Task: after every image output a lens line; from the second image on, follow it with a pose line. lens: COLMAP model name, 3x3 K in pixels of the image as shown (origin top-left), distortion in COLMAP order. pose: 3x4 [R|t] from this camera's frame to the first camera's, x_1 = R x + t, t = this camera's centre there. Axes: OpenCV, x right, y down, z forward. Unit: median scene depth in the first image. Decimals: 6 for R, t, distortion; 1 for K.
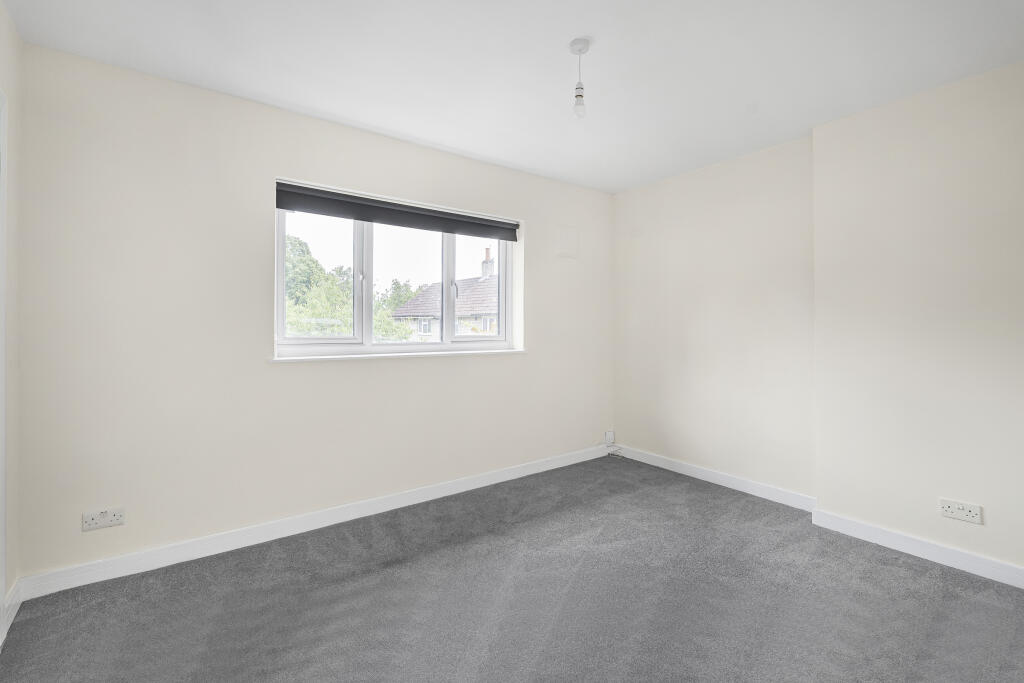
lens RADIAL K [[463.7, 0, 512.6], [0, 463.7, 336.9], [0, 0, 1]] dist [0.005880, 0.000699]
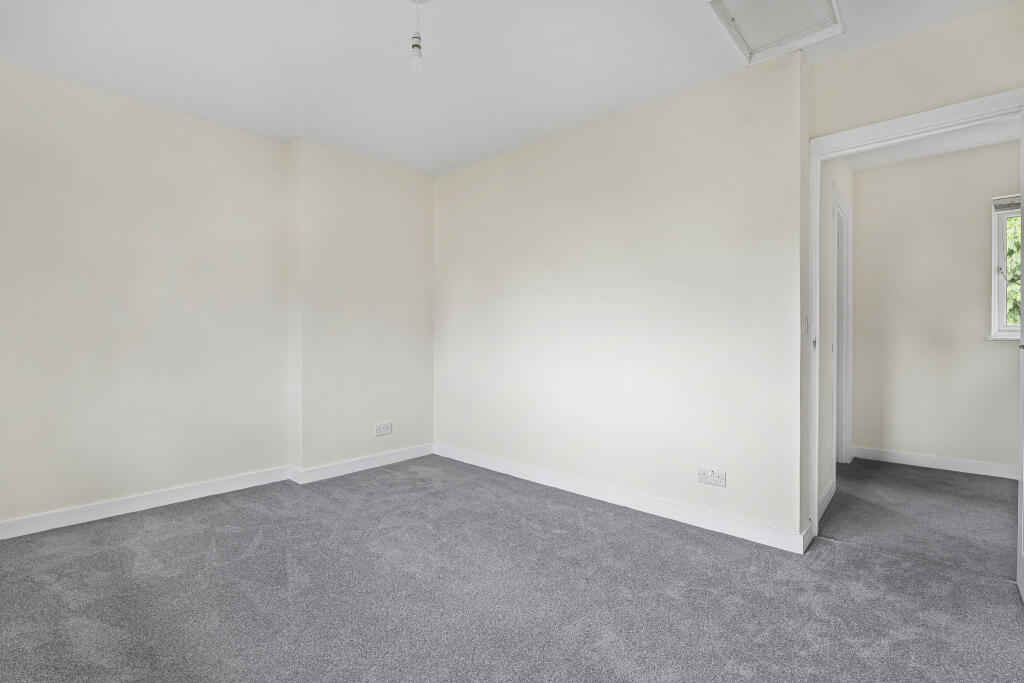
lens RADIAL K [[463.7, 0, 512.6], [0, 463.7, 338.1], [0, 0, 1]] dist [0.005880, 0.000699]
pose [[-0.179860, -0.010679, 0.983634, -0.558151], [0.018402, 0.999730, 0.014219, 0.035452], [-0.983520, 0.020658, -0.179615, 0.677551]]
